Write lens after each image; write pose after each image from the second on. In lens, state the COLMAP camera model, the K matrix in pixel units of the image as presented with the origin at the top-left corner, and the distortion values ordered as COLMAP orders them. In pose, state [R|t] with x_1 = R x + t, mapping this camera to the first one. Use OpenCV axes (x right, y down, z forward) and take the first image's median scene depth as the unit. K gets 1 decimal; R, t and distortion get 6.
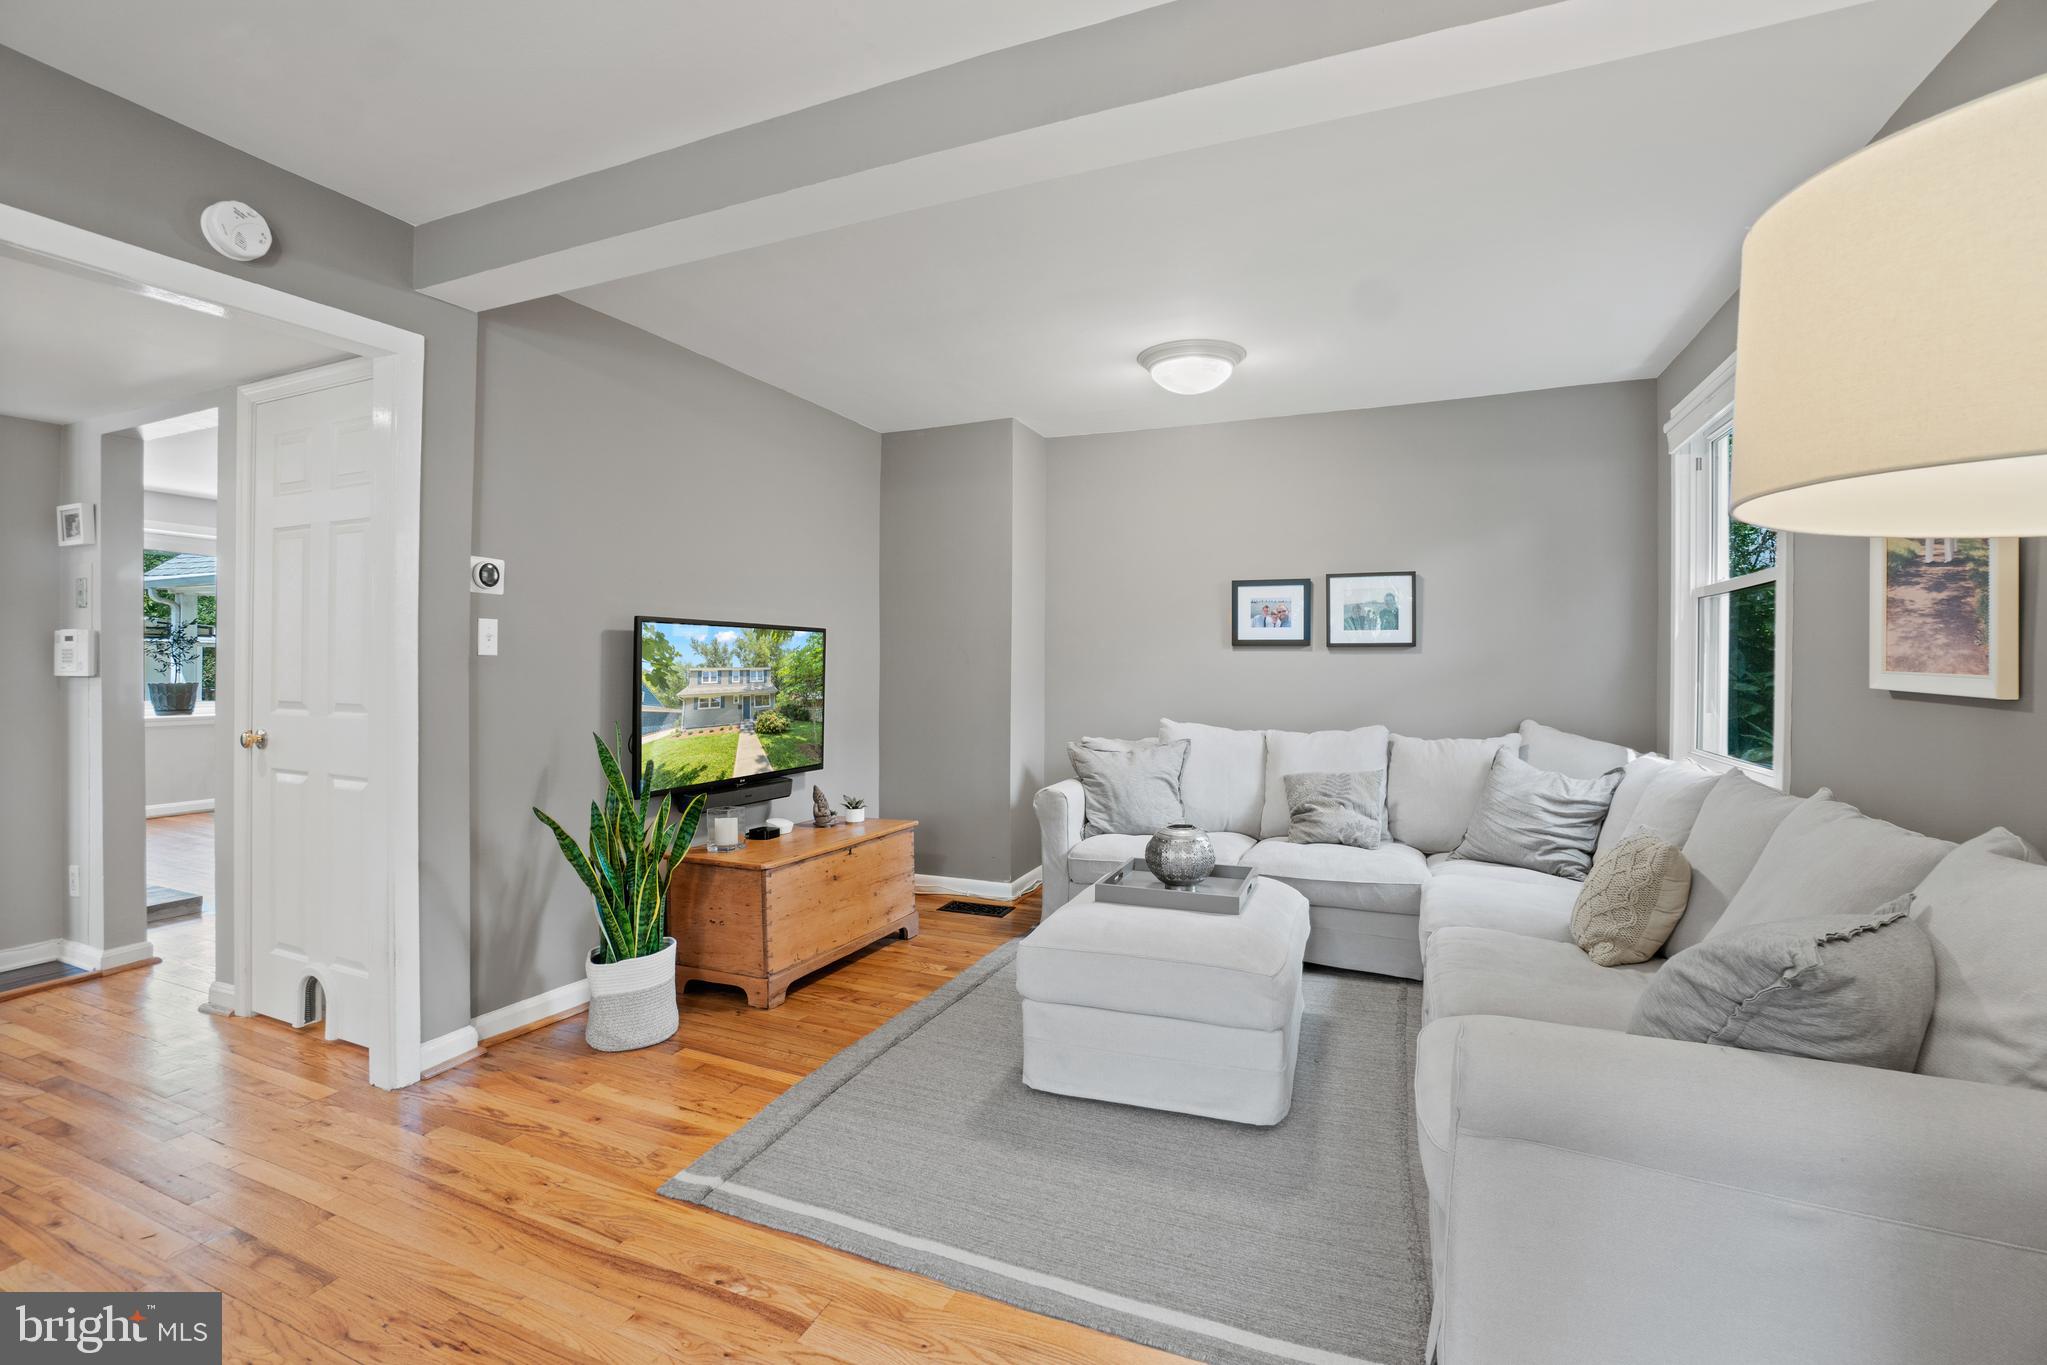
lens RADIAL K [[907.0, 0, 1023.5], [0, 907.0, 668.1], [0, 0, 1]] dist [-0.046361, 0.005155]
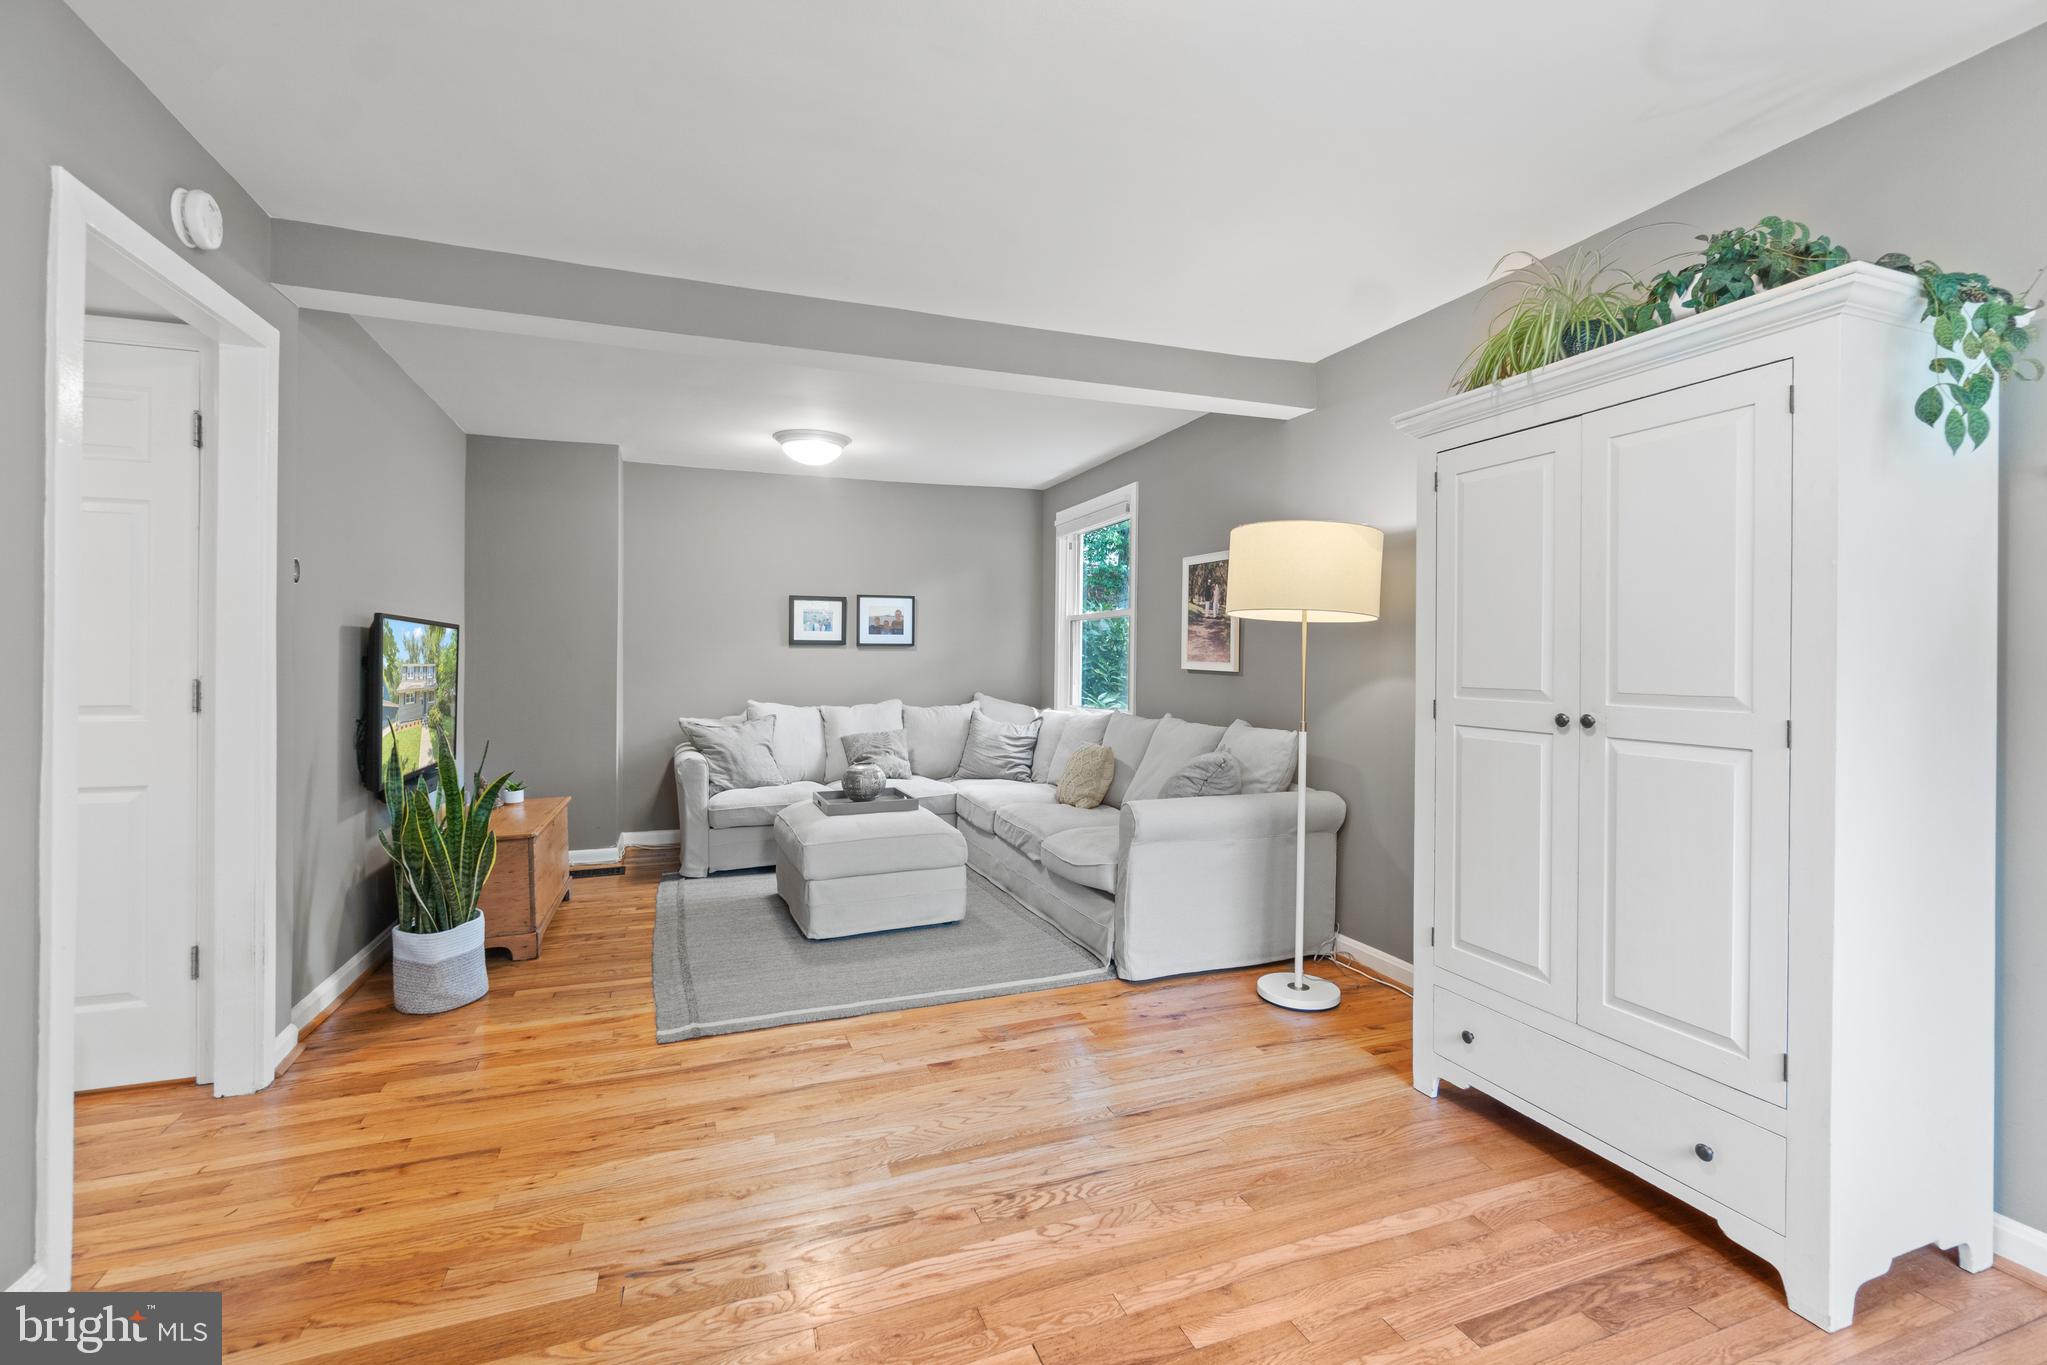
lens RADIAL K [[907.0, 0, 1017.7], [0, 907.0, 674.3], [0, 0, 1]] dist [-0.046361, 0.005155]
pose [[0.707080, -0.014830, 0.706978, -0.624389], [0.003552, 0.999842, 0.017421, -0.003280], [-0.707125, -0.009807, 0.707021, -0.235127]]
